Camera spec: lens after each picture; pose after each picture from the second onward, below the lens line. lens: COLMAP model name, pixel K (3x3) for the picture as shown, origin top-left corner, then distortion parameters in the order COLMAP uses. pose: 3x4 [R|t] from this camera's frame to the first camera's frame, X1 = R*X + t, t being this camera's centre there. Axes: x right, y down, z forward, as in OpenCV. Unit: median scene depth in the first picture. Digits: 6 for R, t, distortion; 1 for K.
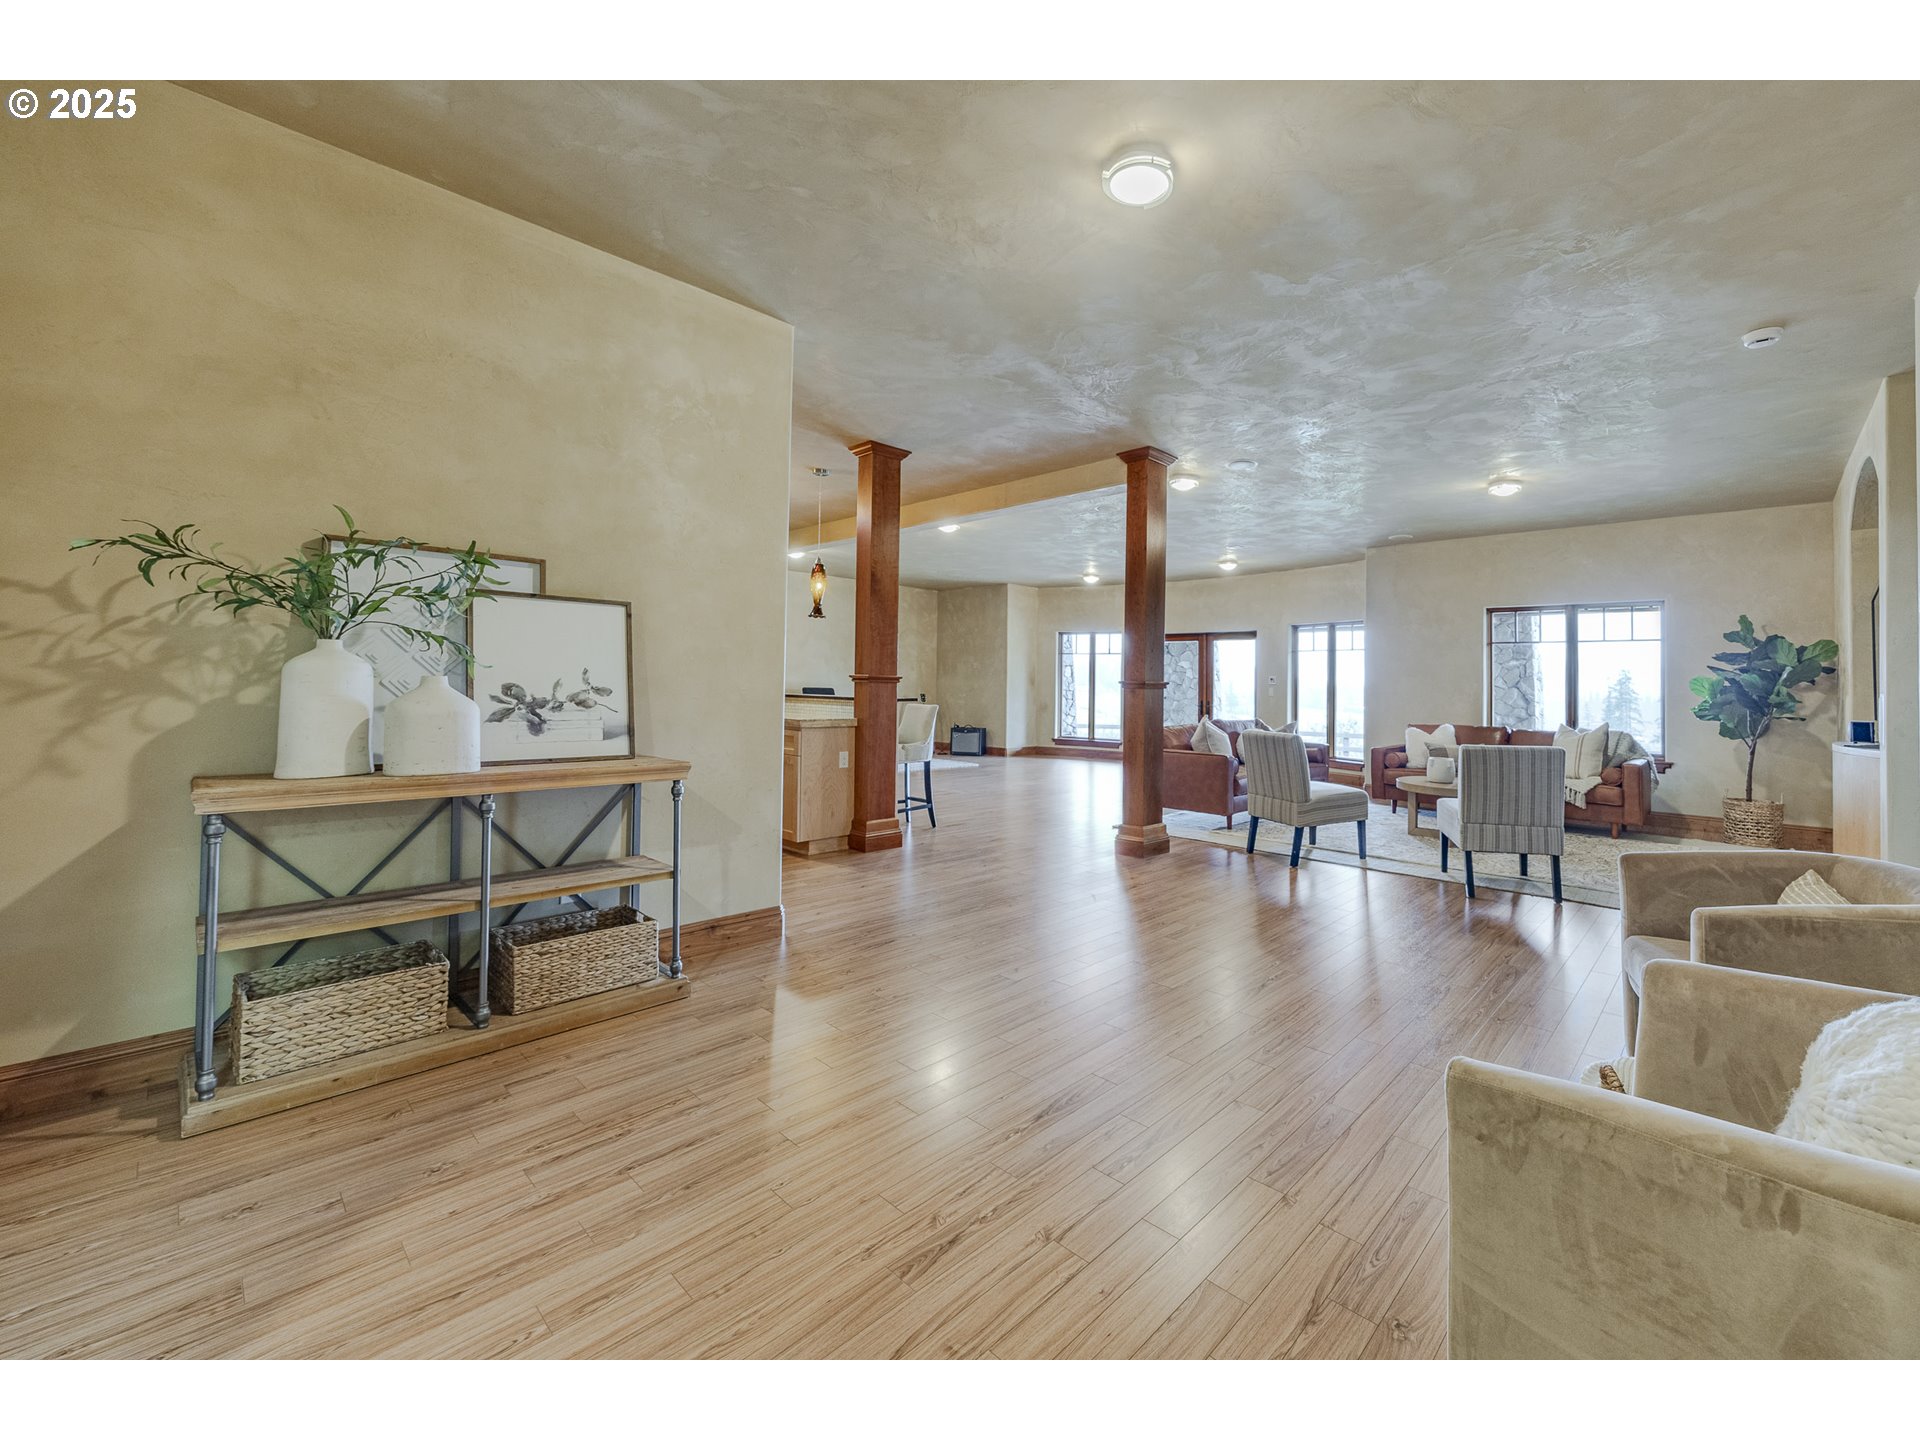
lens RADIAL K [[856.0, 0, 983.5], [0, 856.0, 664.9], [0, 0, 1]] dist [-0.000822, -0.000189]
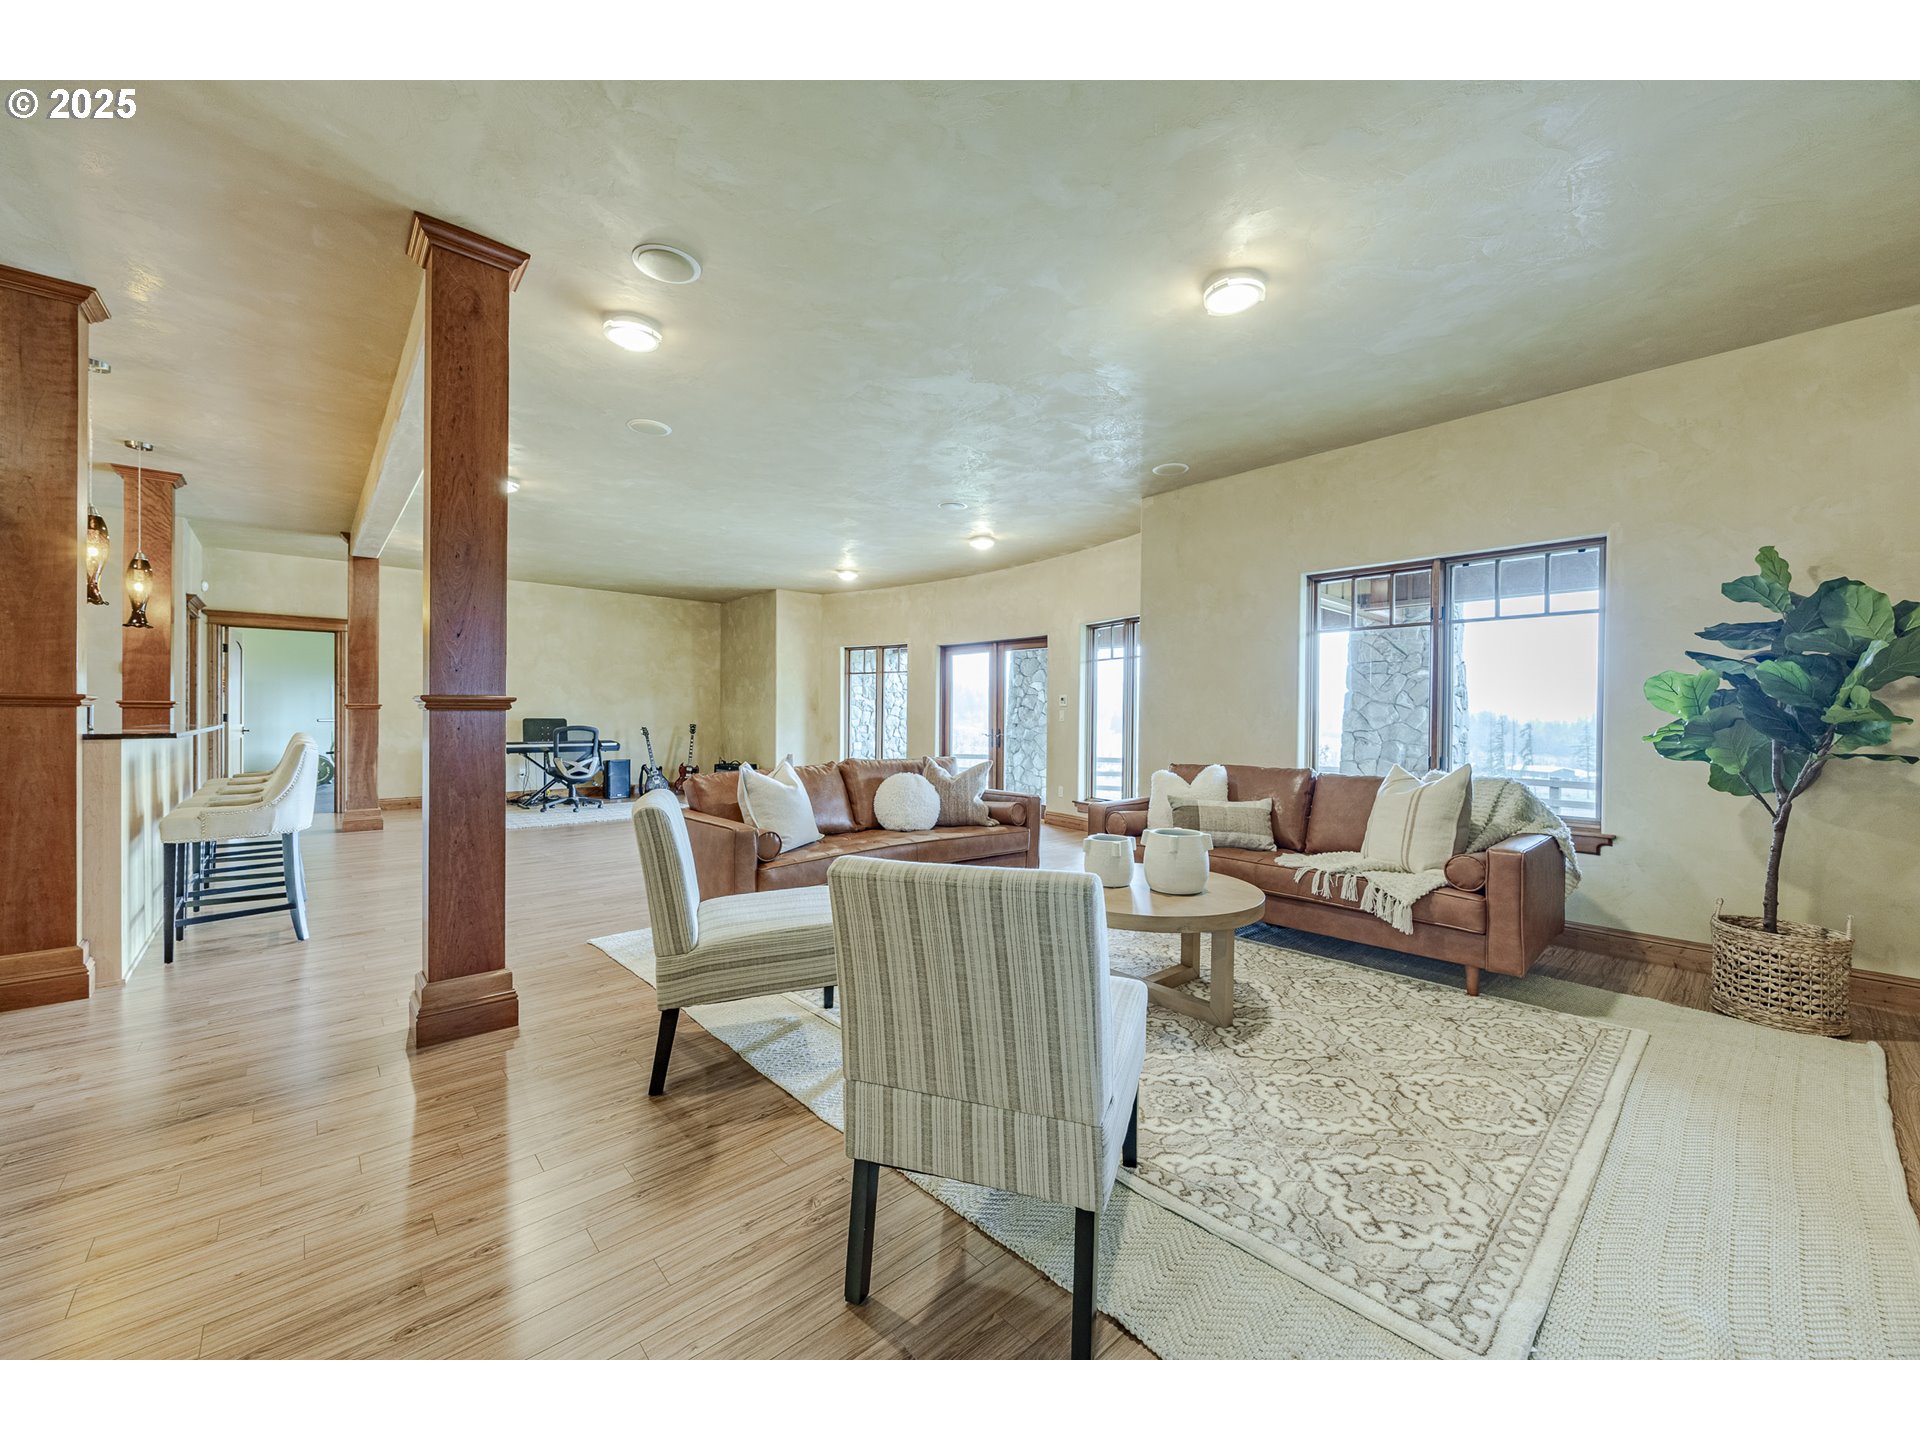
lens RADIAL K [[740.8, 0, 957.9], [0, 740.8, 727.0], [0, 0, 1]] dist [0.004163, 0.000197]
pose [[0.994386, -0.011952, -0.105136, 0.475600], [0.015993, 0.999162, 0.037679, 0.023025], [0.104598, -0.039149, 0.993744, 0.528579]]
